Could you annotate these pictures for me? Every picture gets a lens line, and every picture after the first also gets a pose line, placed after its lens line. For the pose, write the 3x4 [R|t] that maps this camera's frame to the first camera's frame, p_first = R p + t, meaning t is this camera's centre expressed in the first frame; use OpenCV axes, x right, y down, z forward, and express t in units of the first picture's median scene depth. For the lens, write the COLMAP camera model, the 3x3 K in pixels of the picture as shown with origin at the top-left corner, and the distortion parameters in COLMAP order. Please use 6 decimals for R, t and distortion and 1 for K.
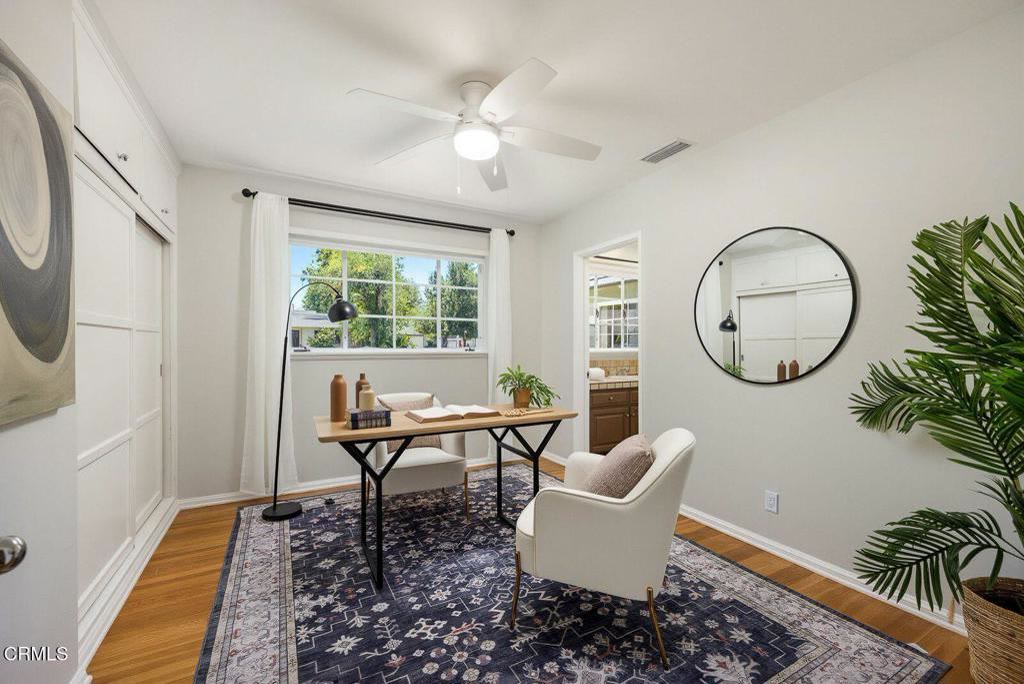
lens RADIAL K [[403.0, 0, 512.9], [0, 403.0, 336.0], [0, 0, 1]] dist [0.001323, 0.000438]
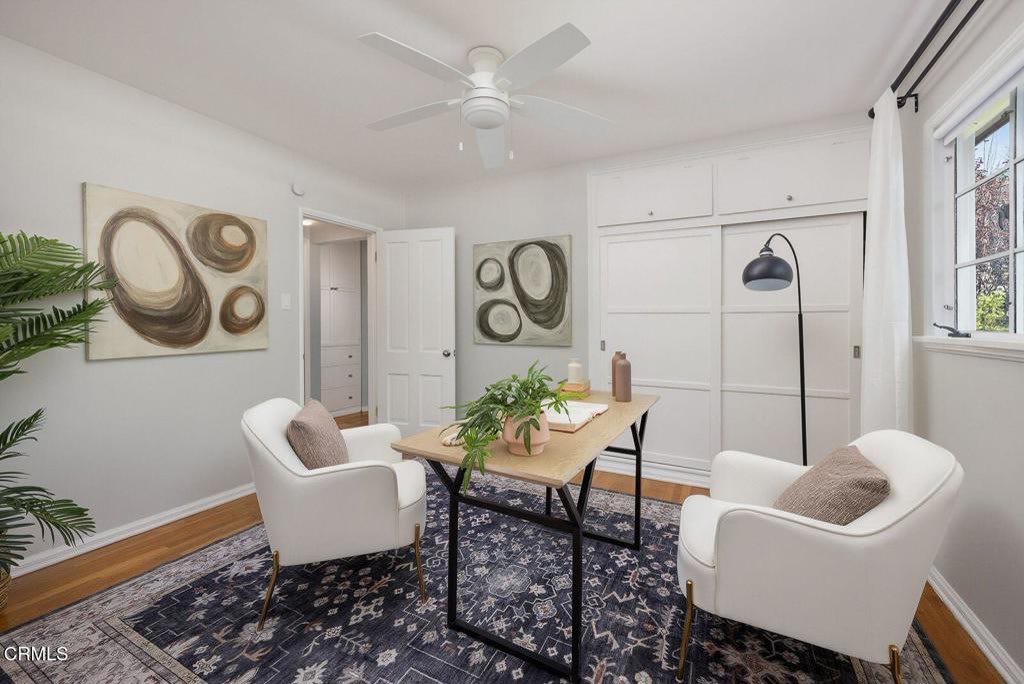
lens RADIAL K [[403.0, 0, 512.9], [0, 403.0, 336.0], [0, 0, 1]] dist [0.001323, 0.000438]
pose [[-0.829439, 0.010809, -0.558493, 0.409851], [0.006630, 0.999933, 0.009507, 0.061058], [0.558558, 0.004183, -0.829455, 1.936803]]
